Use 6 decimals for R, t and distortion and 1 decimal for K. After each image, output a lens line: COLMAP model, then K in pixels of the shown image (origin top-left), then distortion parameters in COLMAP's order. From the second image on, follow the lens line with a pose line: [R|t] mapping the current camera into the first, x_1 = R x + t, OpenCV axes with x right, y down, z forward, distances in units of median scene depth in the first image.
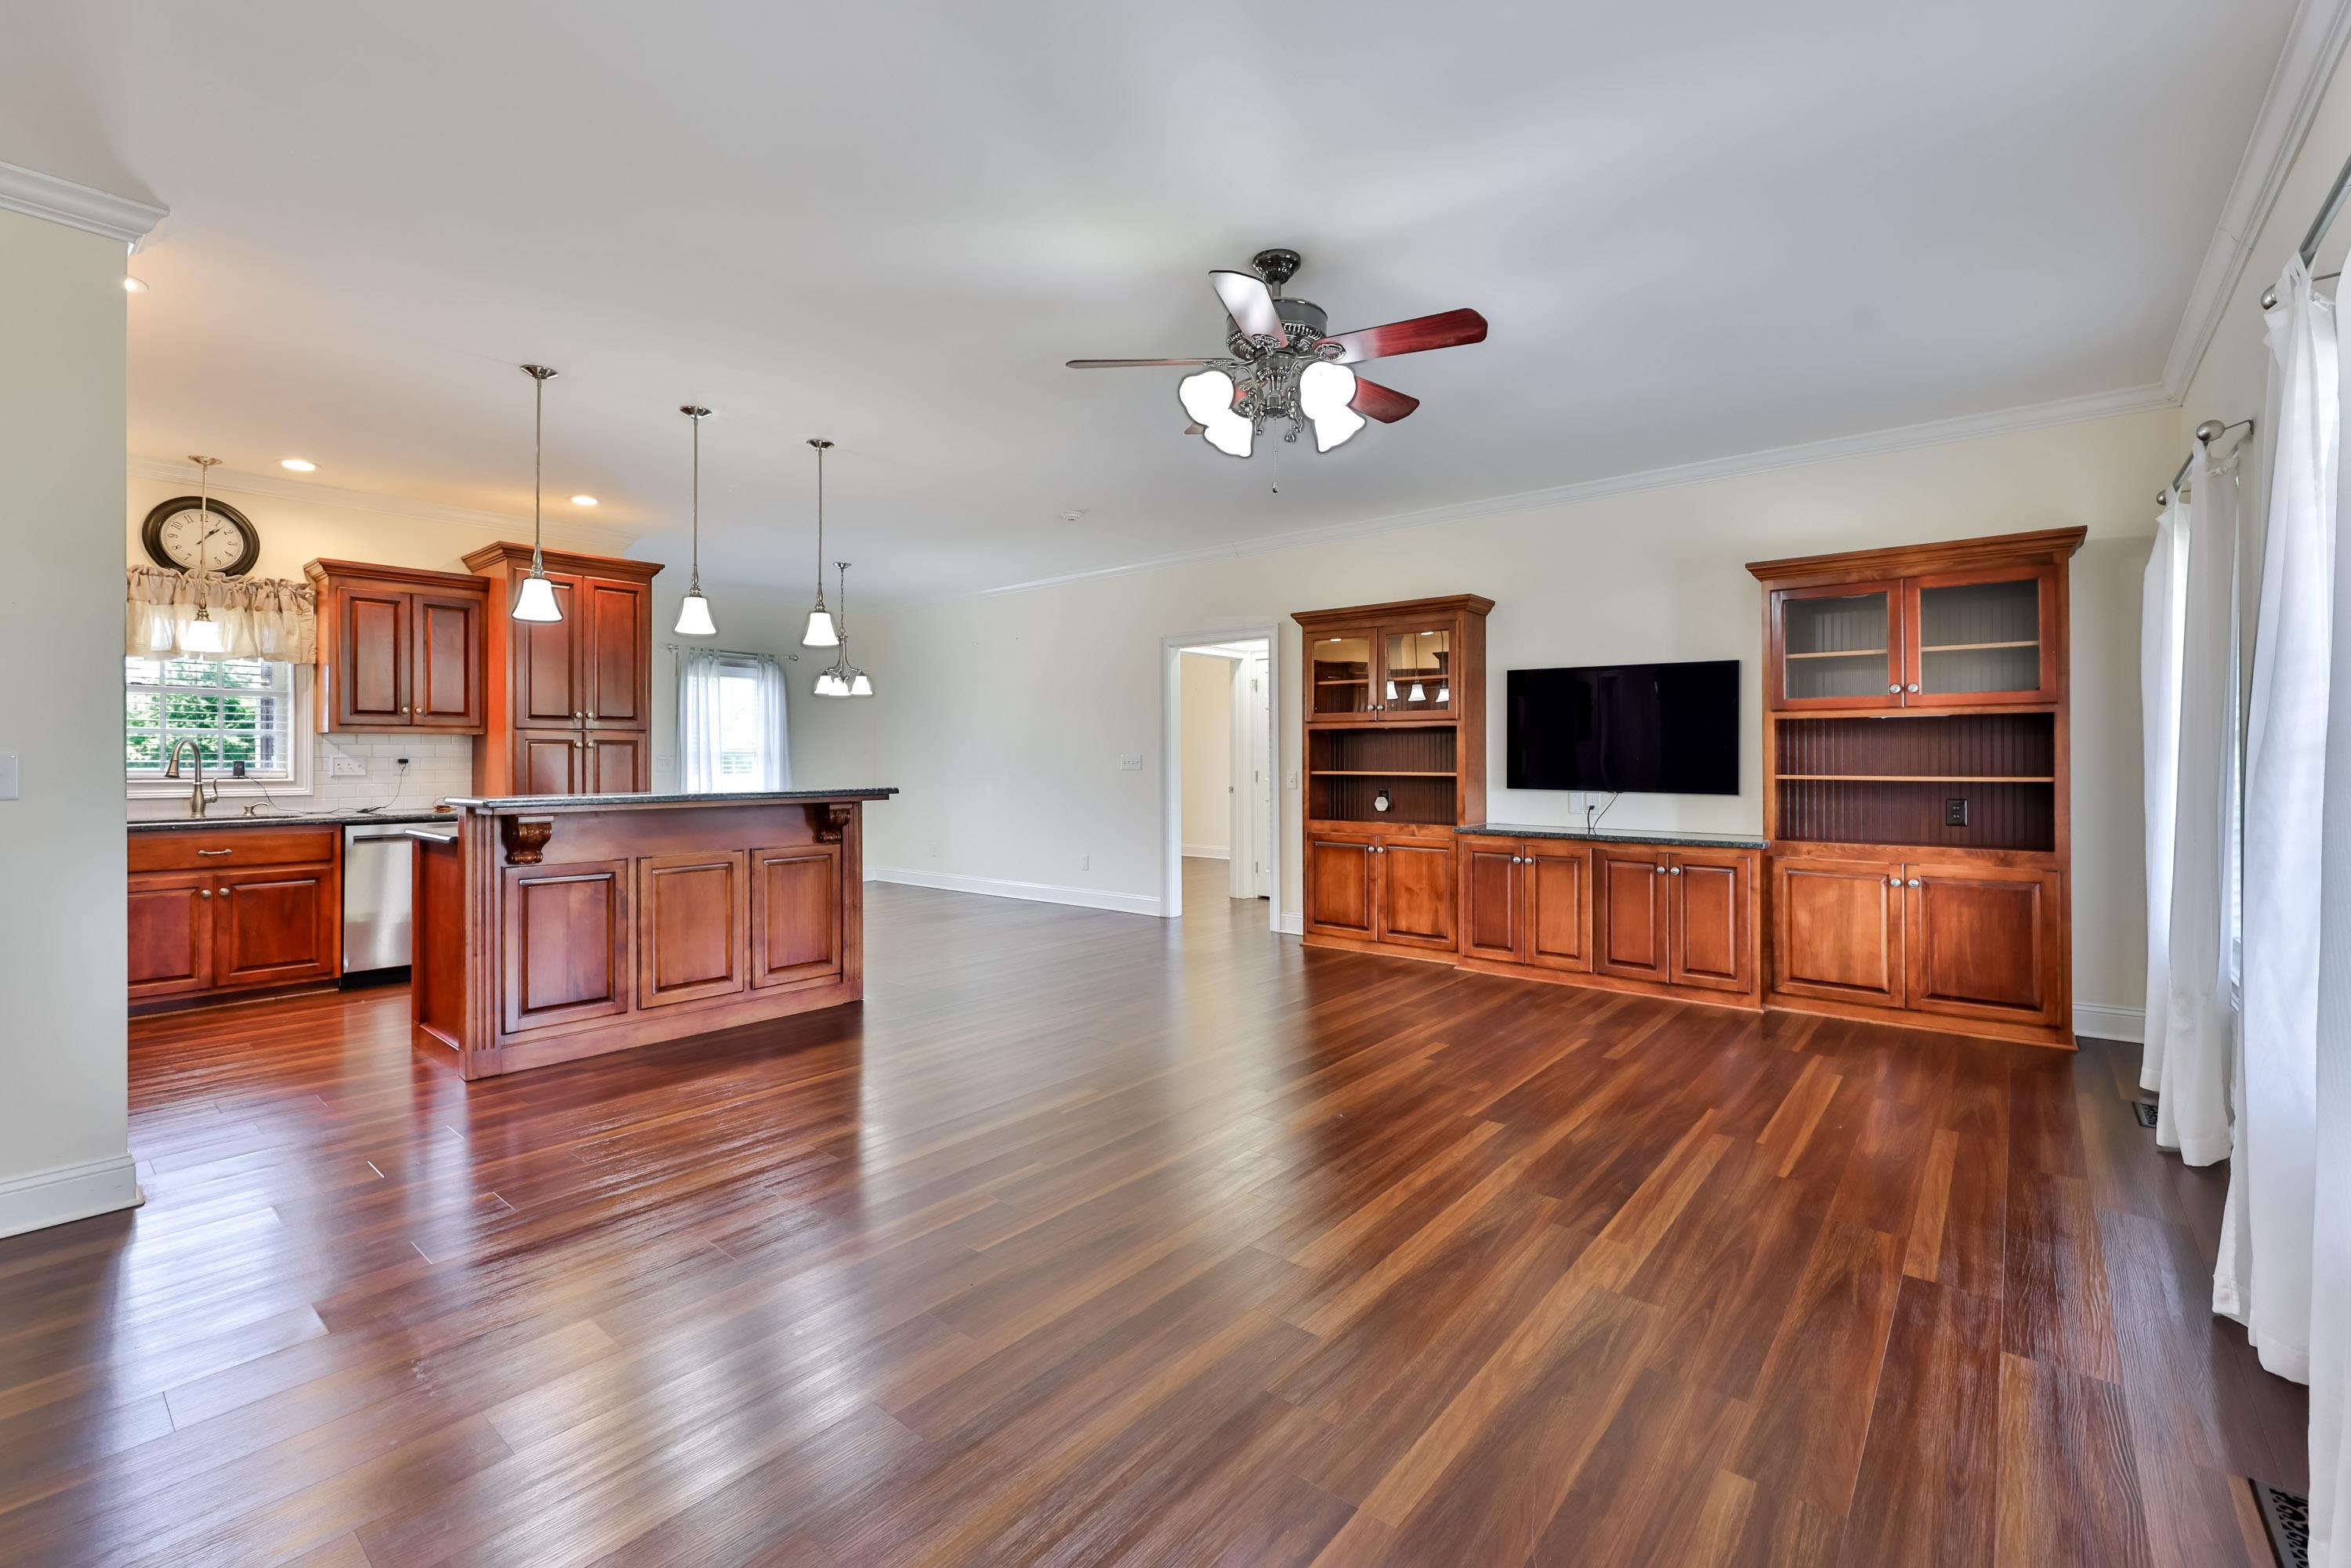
lens RADIAL K [[1031.4, 0, 1171.9], [0, 1031.4, 760.7], [0, 0, 1]] dist [-0.001975, -0.000332]
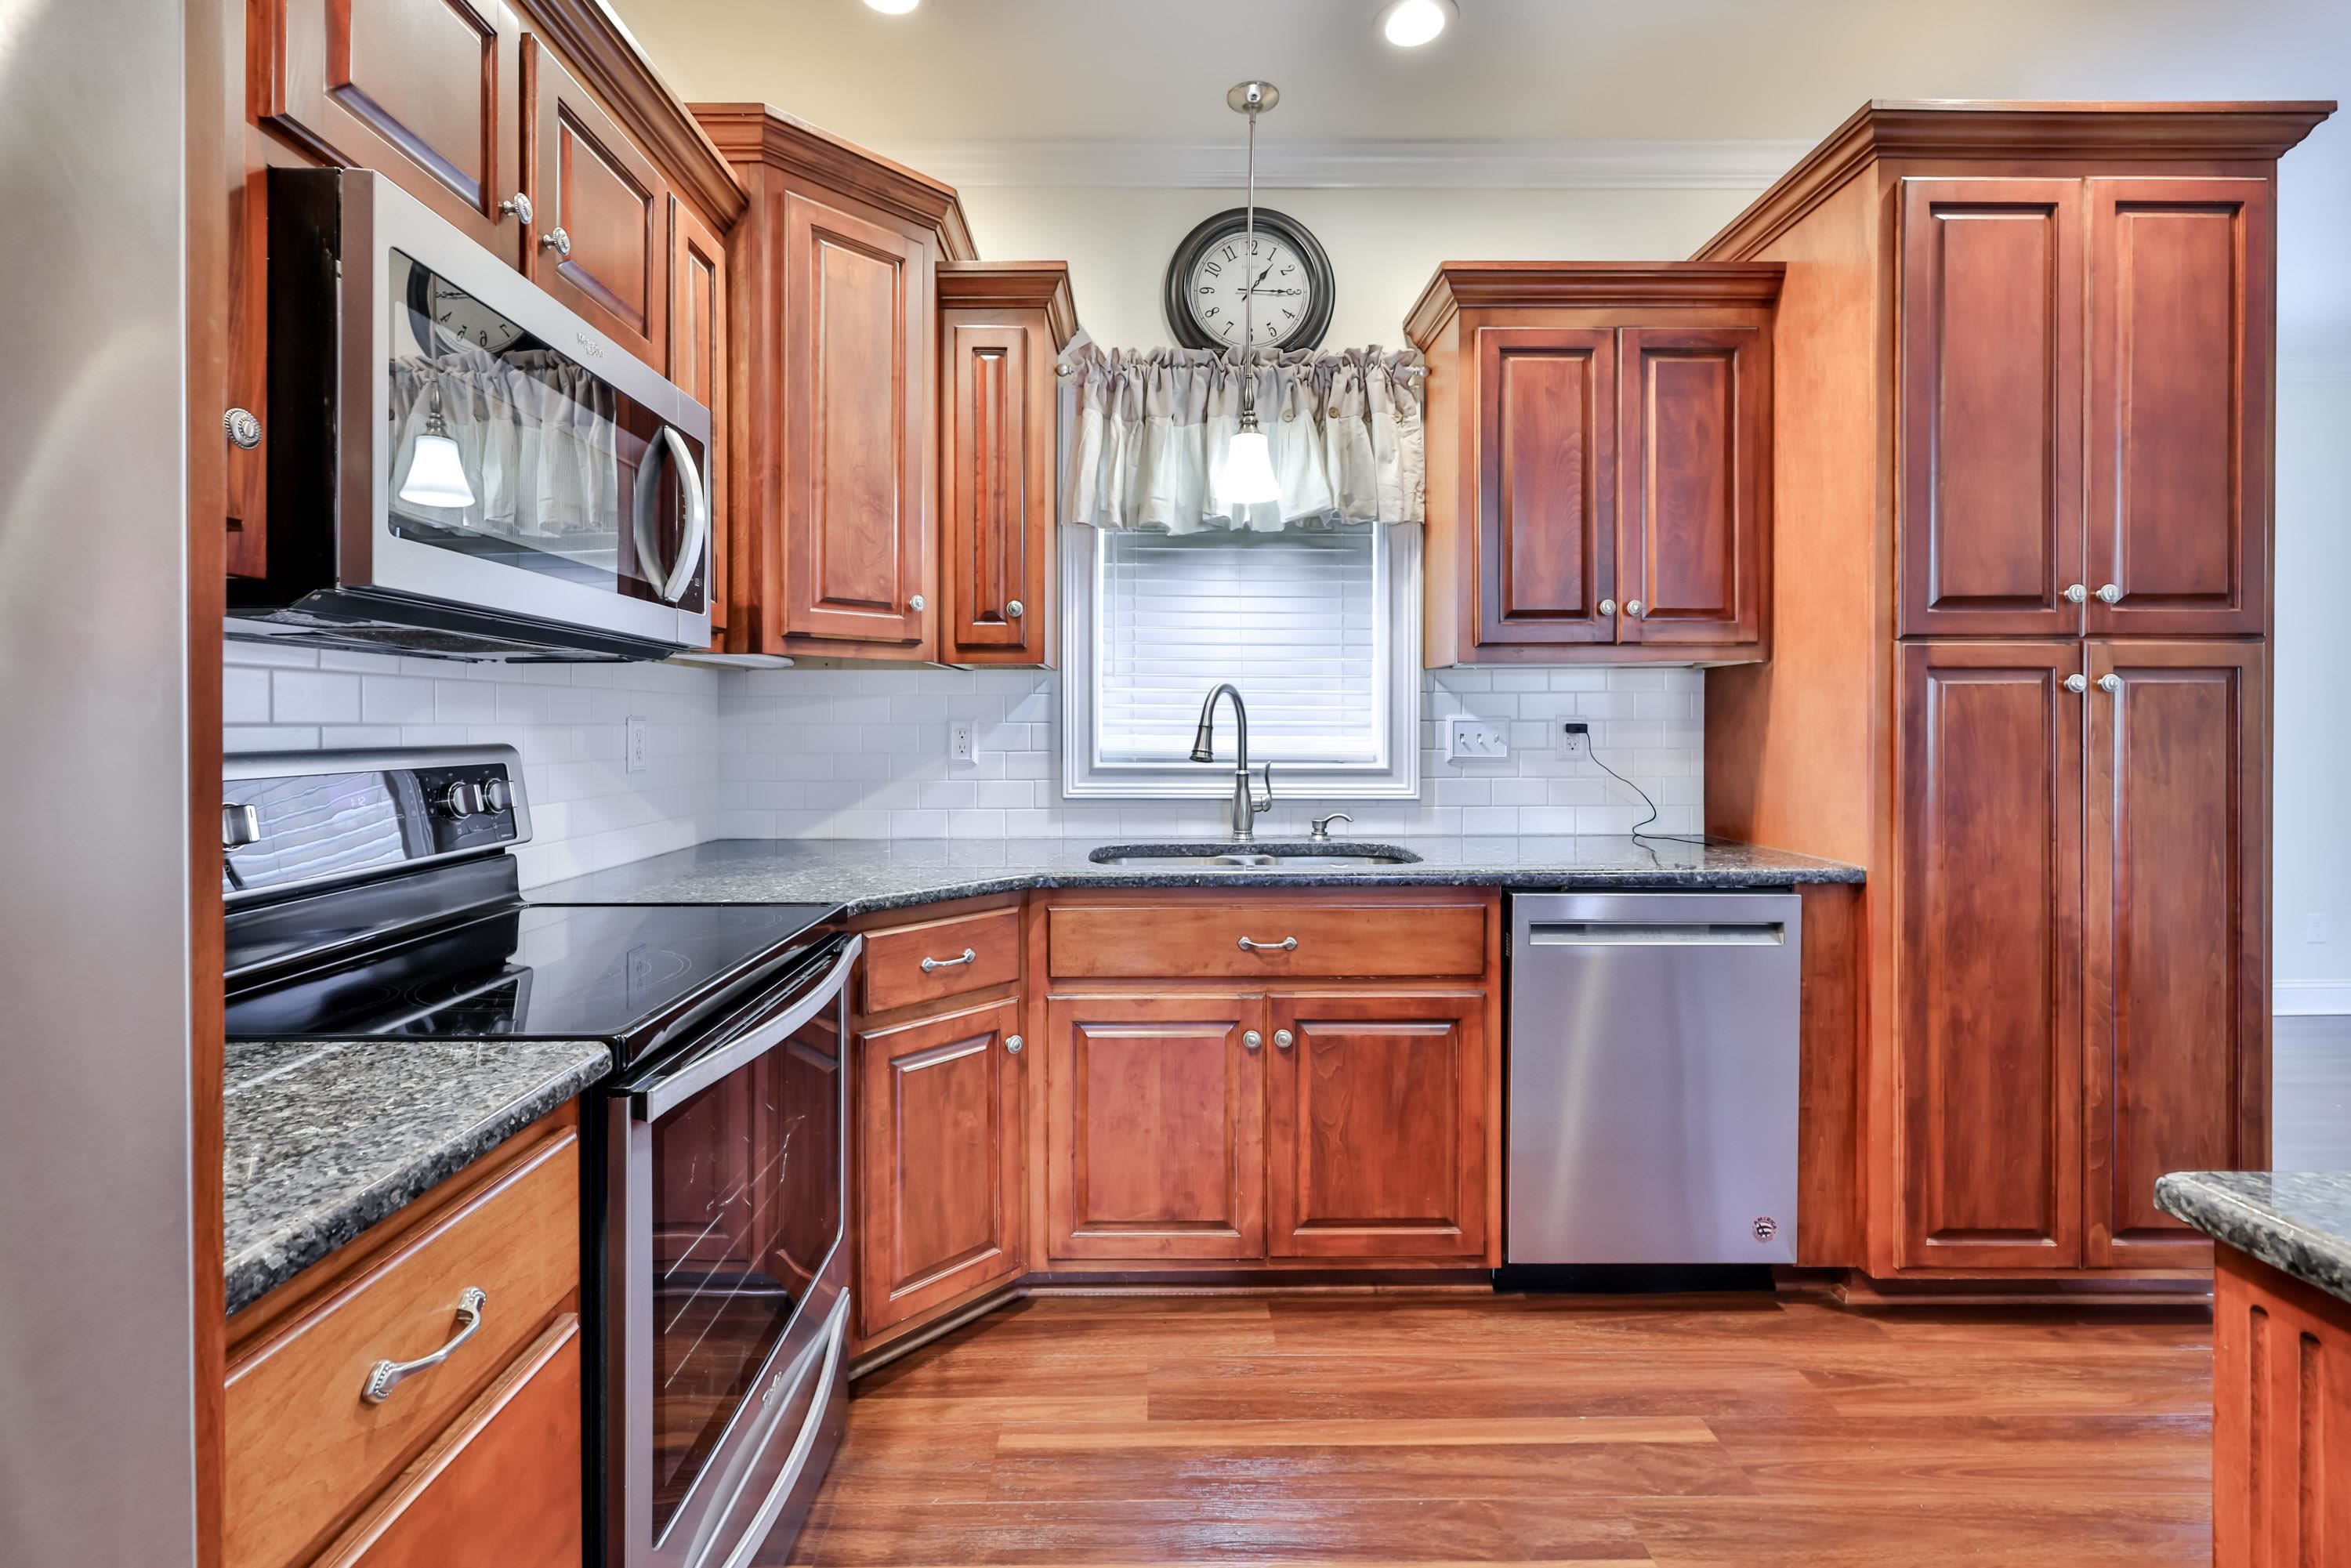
lens RADIAL K [[1015.5, 0, 1137.1], [0, 1015.5, 727.4], [0, 0, 1]] dist [-0.000420, -0.000030]
pose [[0.640543, 0.001678, -0.767920, -0.601780], [0.000261, 0.999997, 0.002402, -0.001061], [0.767922, -0.001739, 0.640541, 0.646583]]
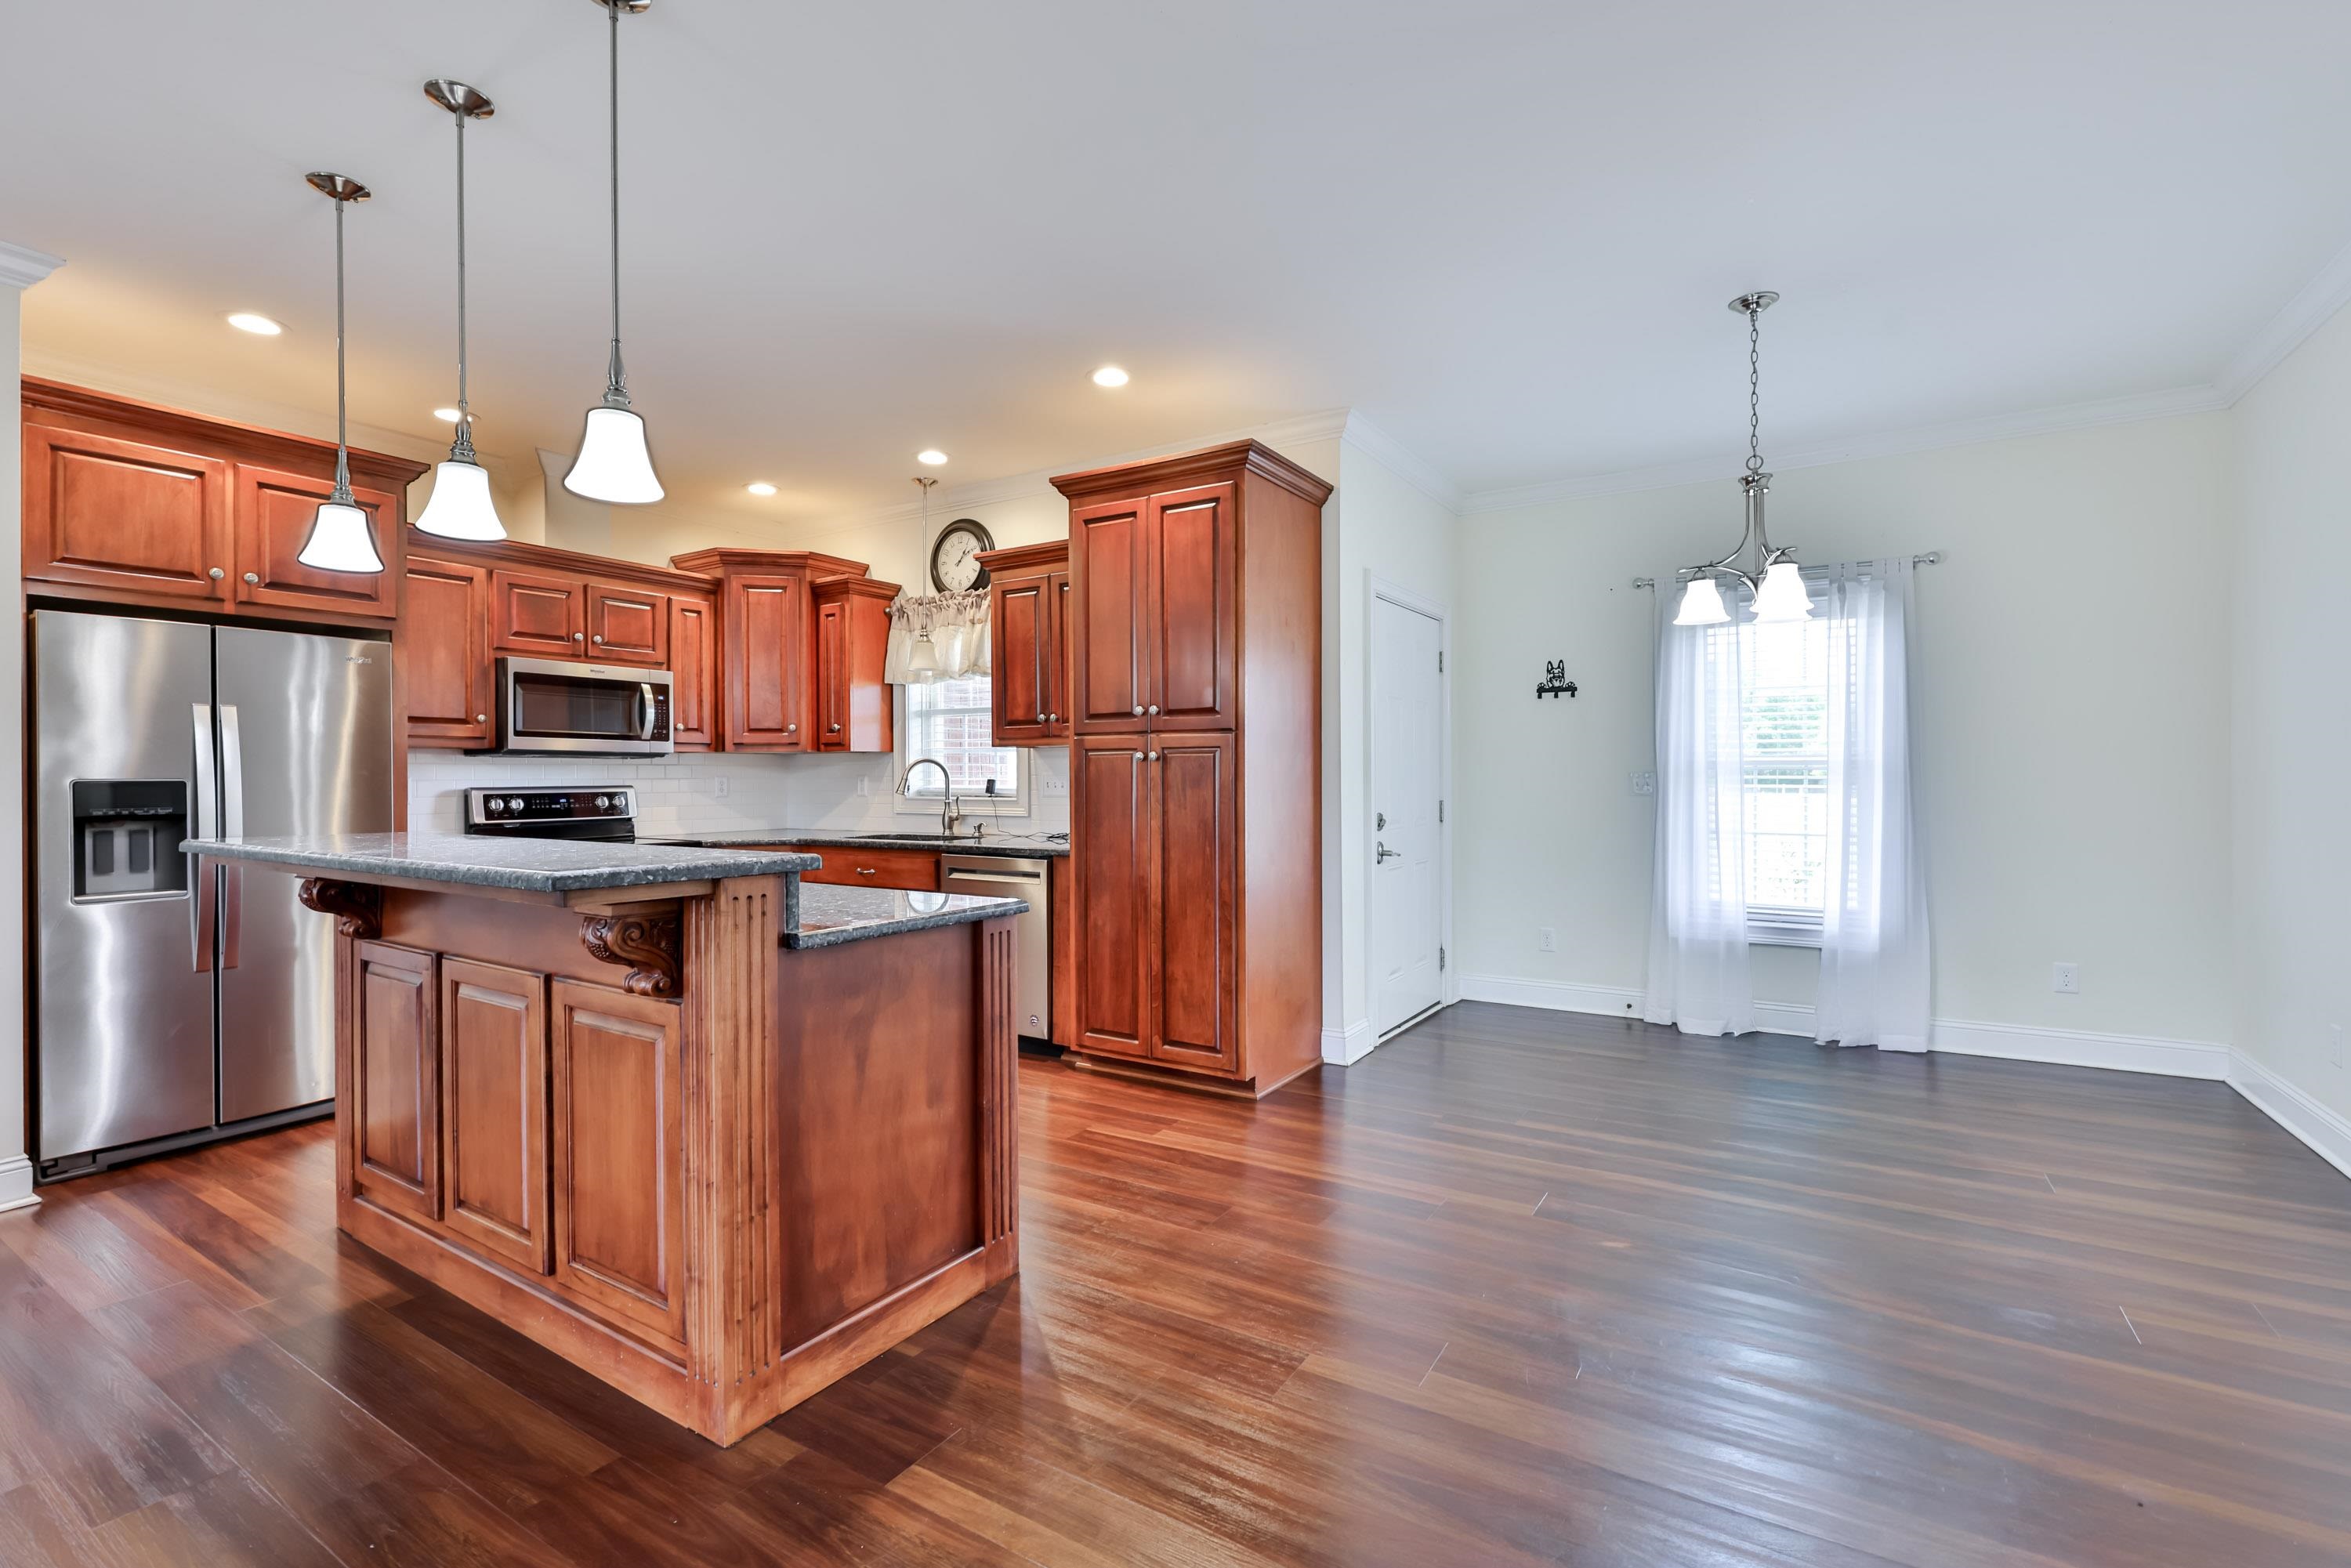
lens RADIAL K [[999.6, 0, 1175.5], [0, 999.6, 784.0], [0, 0, 1]] dist [-0.000816, -0.000190]
pose [[0.142546, 0.008382, -0.989753, 0.068293], [0.000252, 0.999964, 0.008505, -0.002859], [0.989788, -0.001462, 0.142538, 1.085620]]
